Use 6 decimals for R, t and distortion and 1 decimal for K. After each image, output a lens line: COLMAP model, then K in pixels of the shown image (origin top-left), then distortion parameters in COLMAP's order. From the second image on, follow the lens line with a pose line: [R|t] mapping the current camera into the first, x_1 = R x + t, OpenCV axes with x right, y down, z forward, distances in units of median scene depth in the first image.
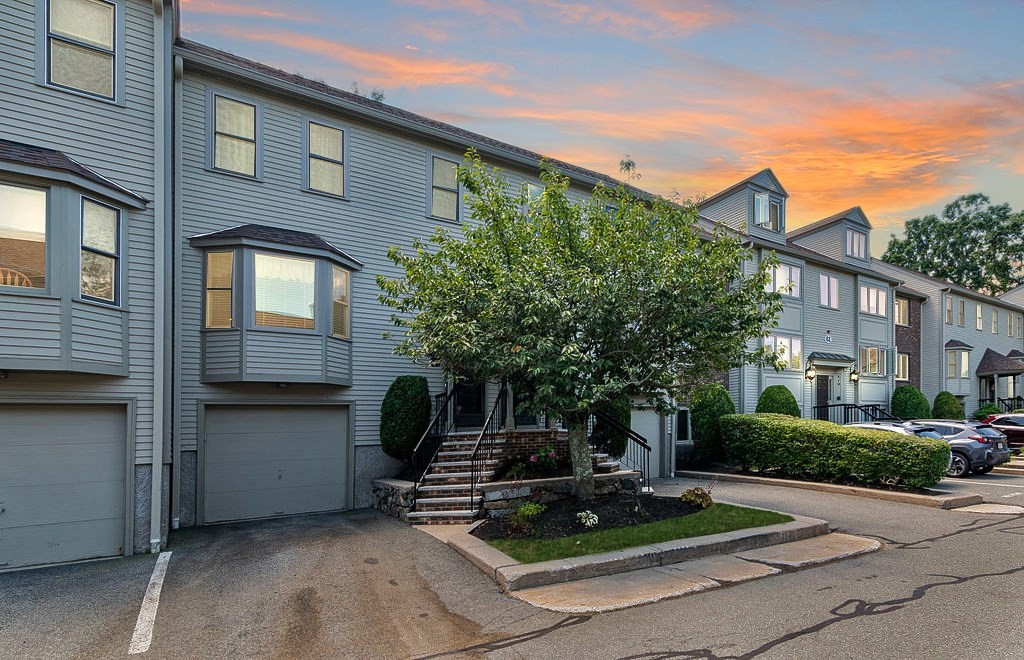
lens RADIAL K [[394.9, 0, 512.0], [0, 394.9, 330.0], [0, 0, 1]] dist [0.001729, 0.000169]
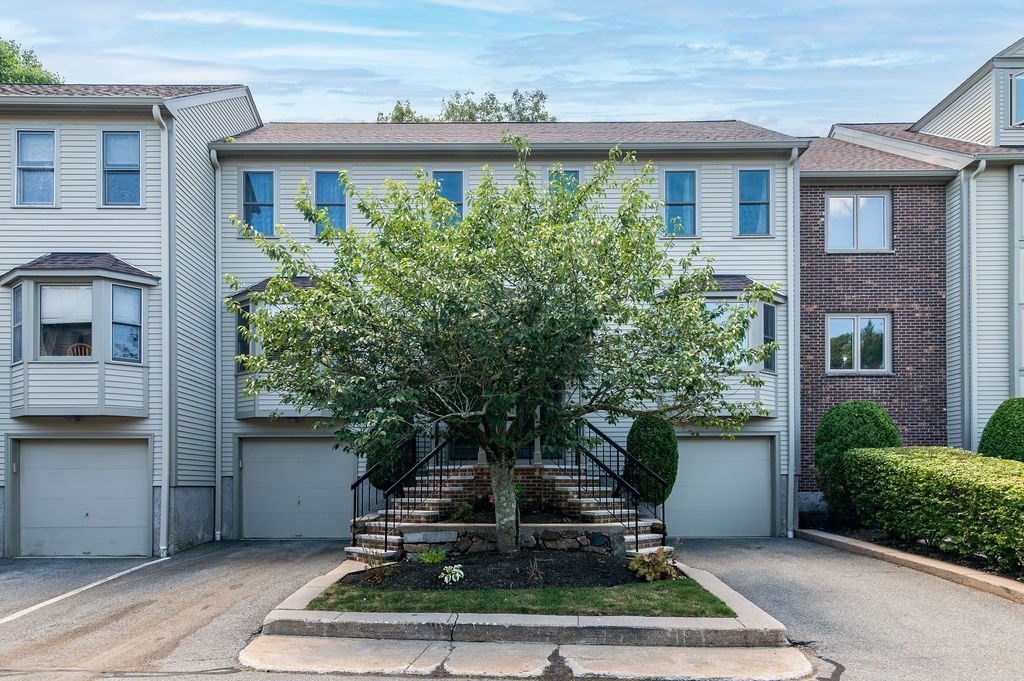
lens RADIAL K [[451.8, 0, 512.5], [0, 451.8, 343.1], [0, 0, 1]] dist [0.001122, 0.000571]
pose [[0.901165, -0.088718, -0.424301, 0.673999], [0.088062, 0.995889, -0.021199, 0.011615], [0.424438, -0.018261, 0.905273, 0.158737]]
